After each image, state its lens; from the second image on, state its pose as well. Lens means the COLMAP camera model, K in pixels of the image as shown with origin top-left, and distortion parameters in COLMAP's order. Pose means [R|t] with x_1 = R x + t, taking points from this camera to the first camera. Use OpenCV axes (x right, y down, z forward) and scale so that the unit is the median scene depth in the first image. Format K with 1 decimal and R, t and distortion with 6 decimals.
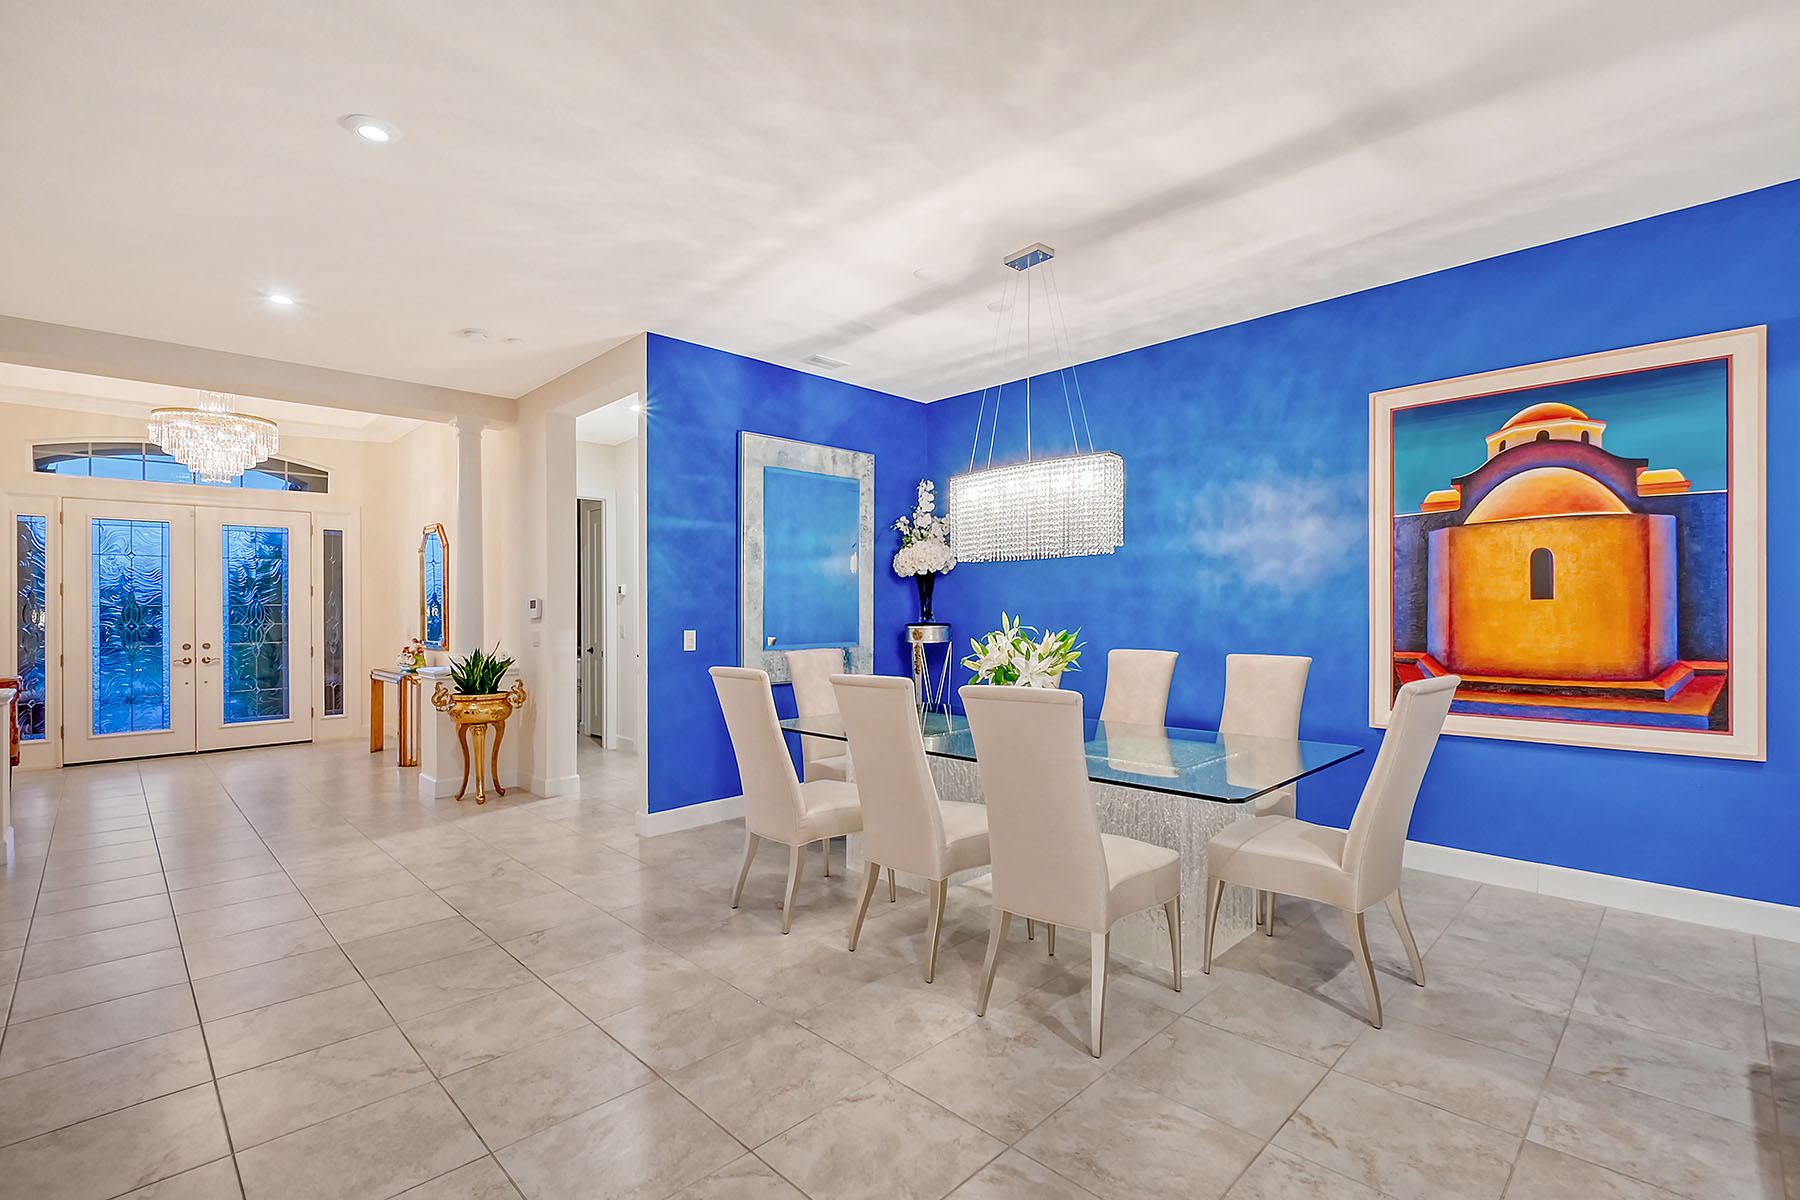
lens RADIAL K [[815.0, 0, 927.7], [0, 815.0, 611.6], [0, 0, 1]] dist [0.000173, -0.008699]
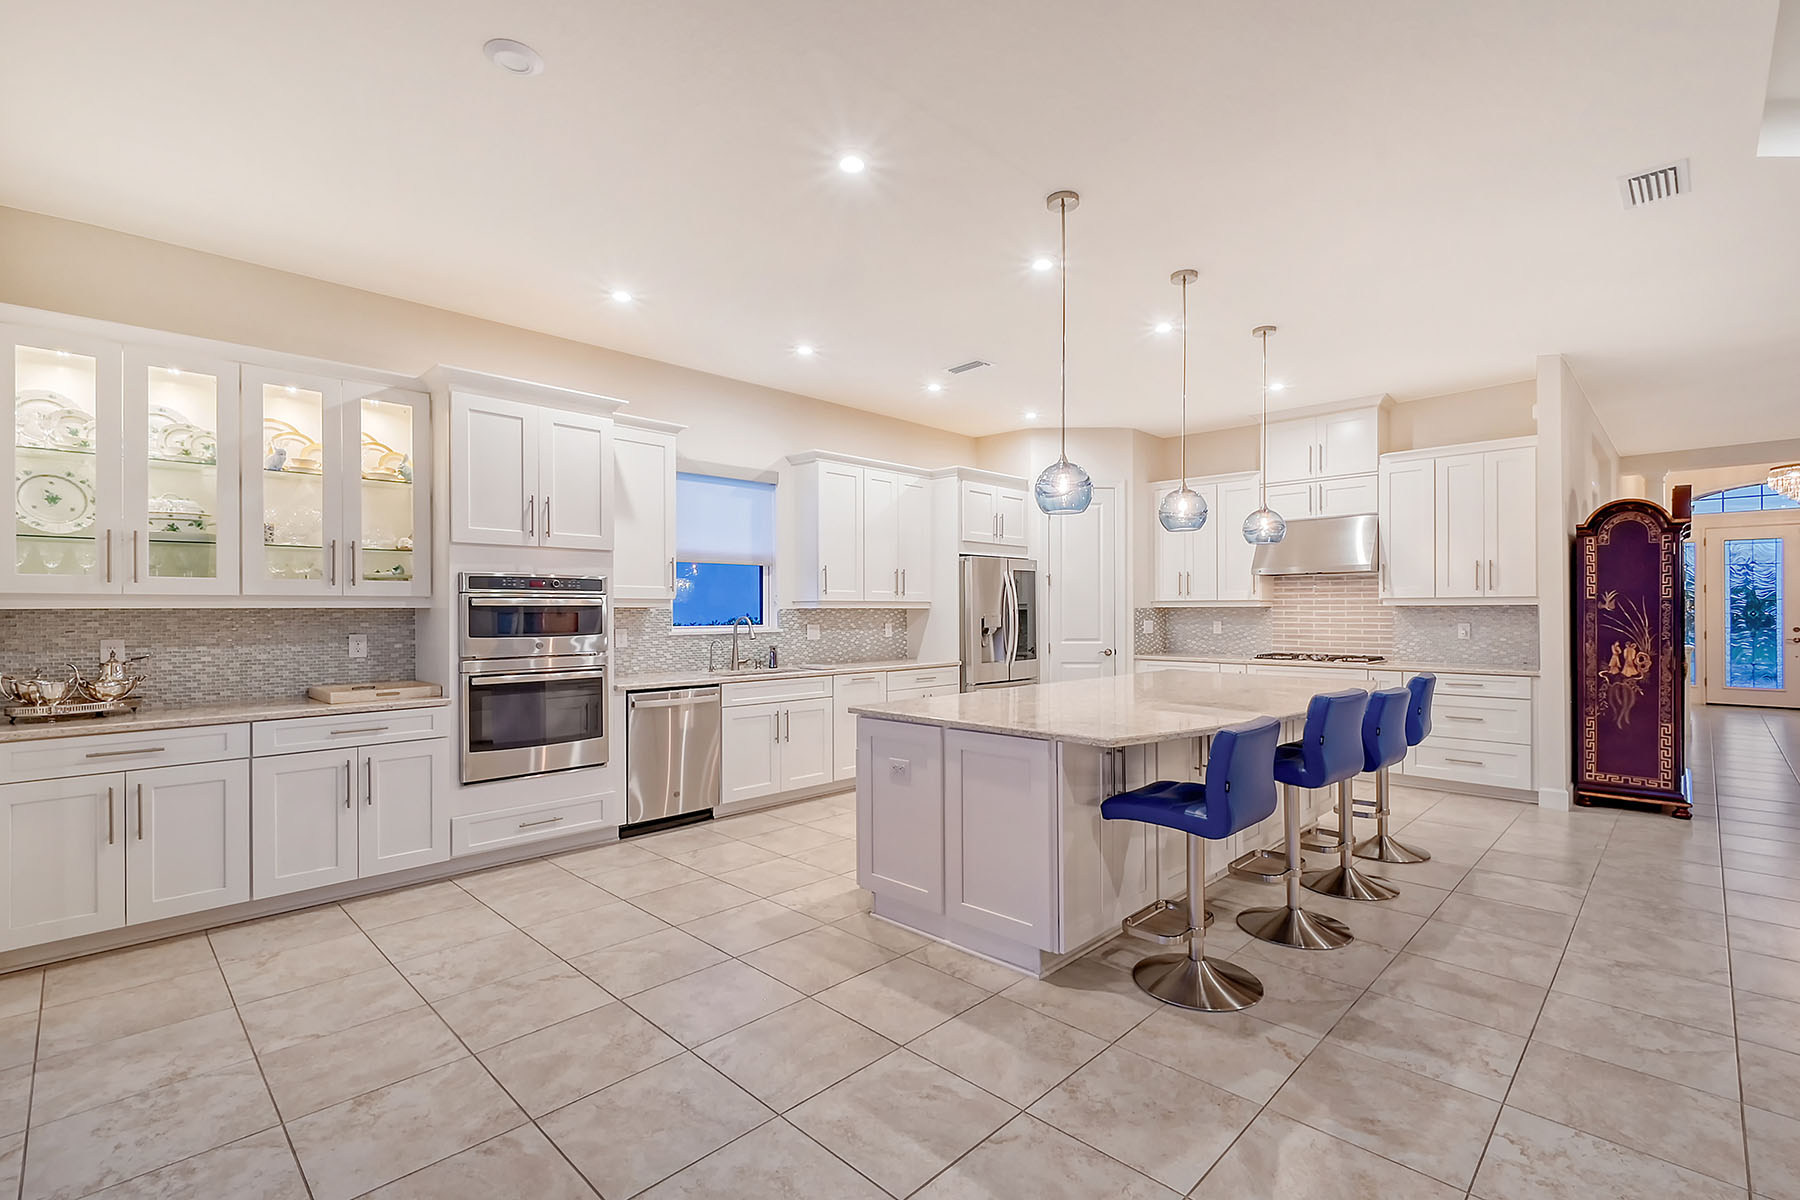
lens RADIAL K [[815.0, 0, 882.4], [0, 815.0, 606.4], [0, 0, 1]] dist [0.000173, -0.008699]
pose [[-0.017413, 0.001519, -0.999847, 0.607507], [0.004567, 0.999989, 0.001440, -0.004658], [0.999838, -0.004541, -0.017419, -0.671455]]
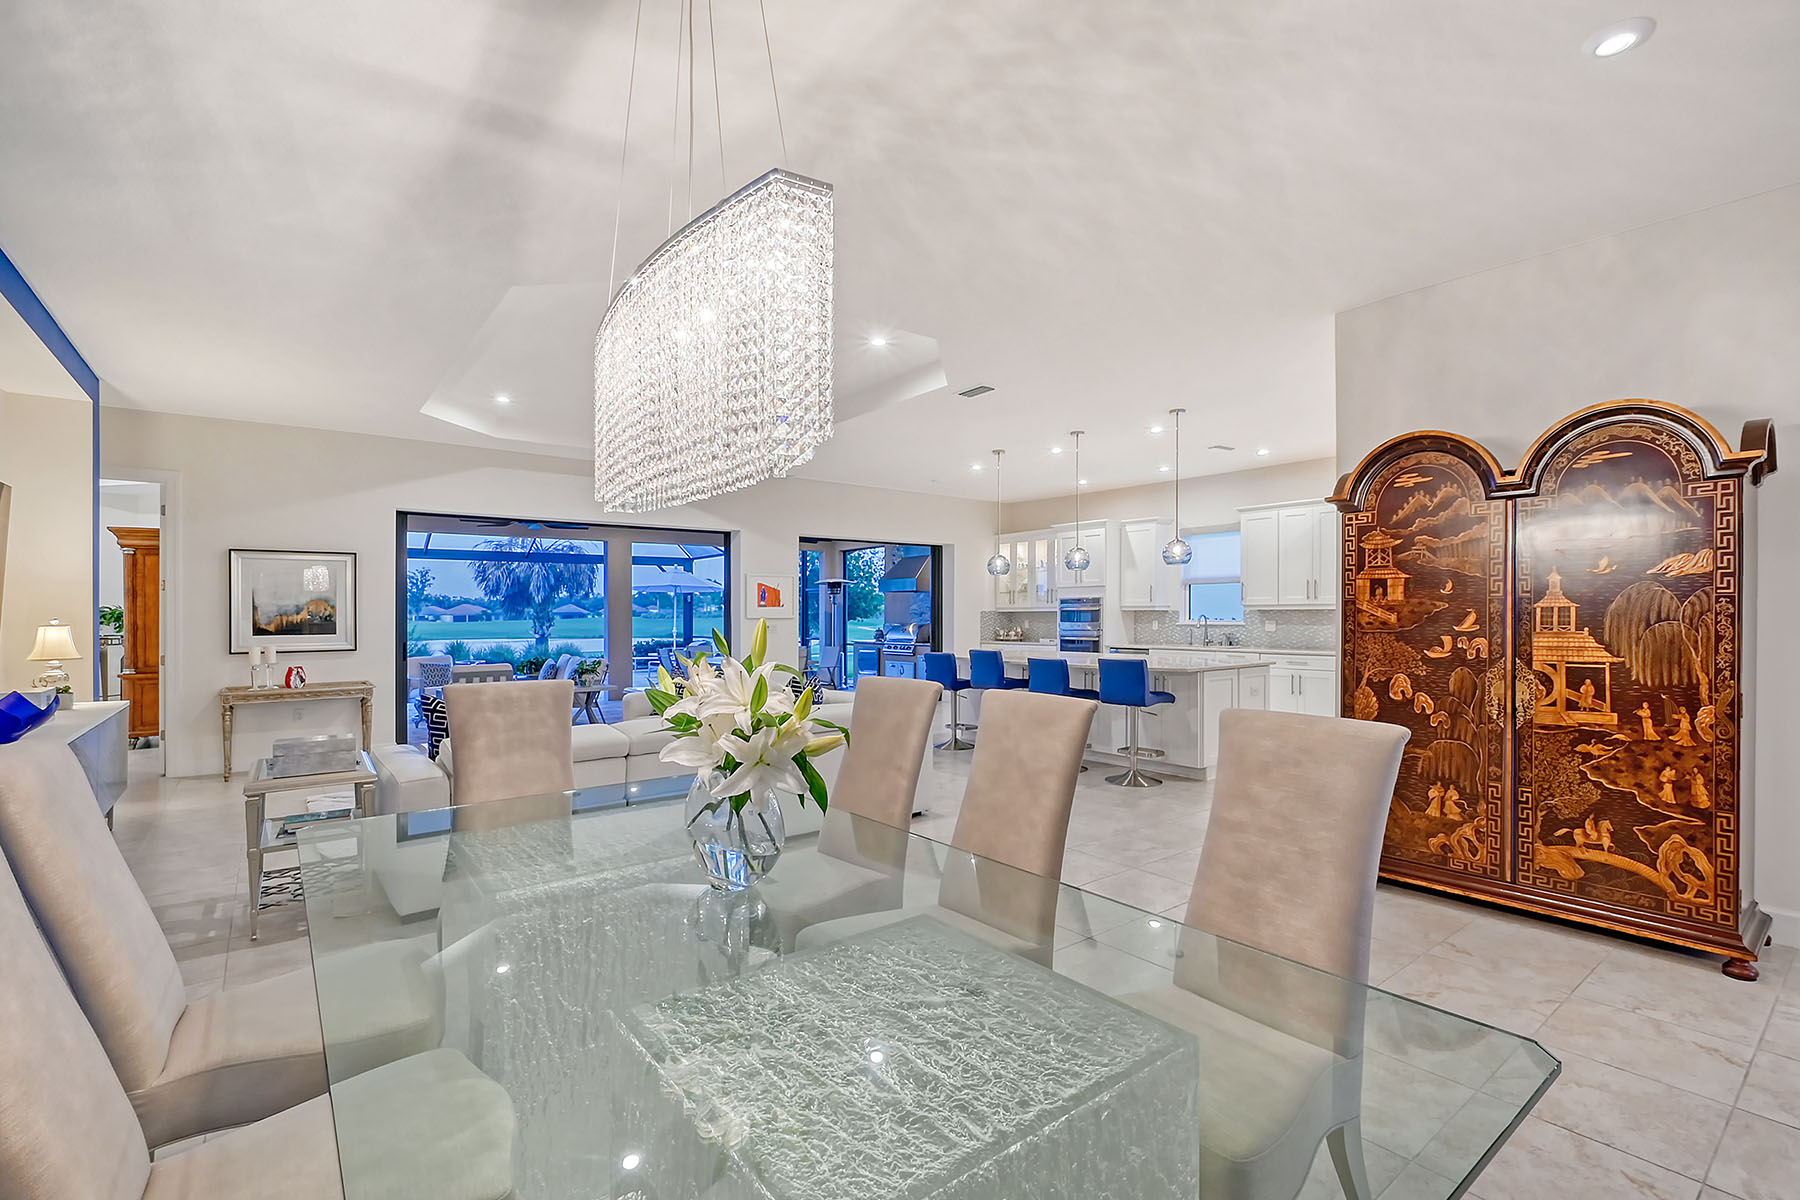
lens RADIAL K [[815.0, 0, 932.7], [0, 815.0, 605.6], [0, 0, 1]] dist [0.000173, -0.008699]
pose [[-0.993026, 0.015573, 0.116864, -0.029114], [0.014371, 0.999835, -0.011120, -0.000120], [-0.117017, -0.009363, -0.993086, 0.933821]]
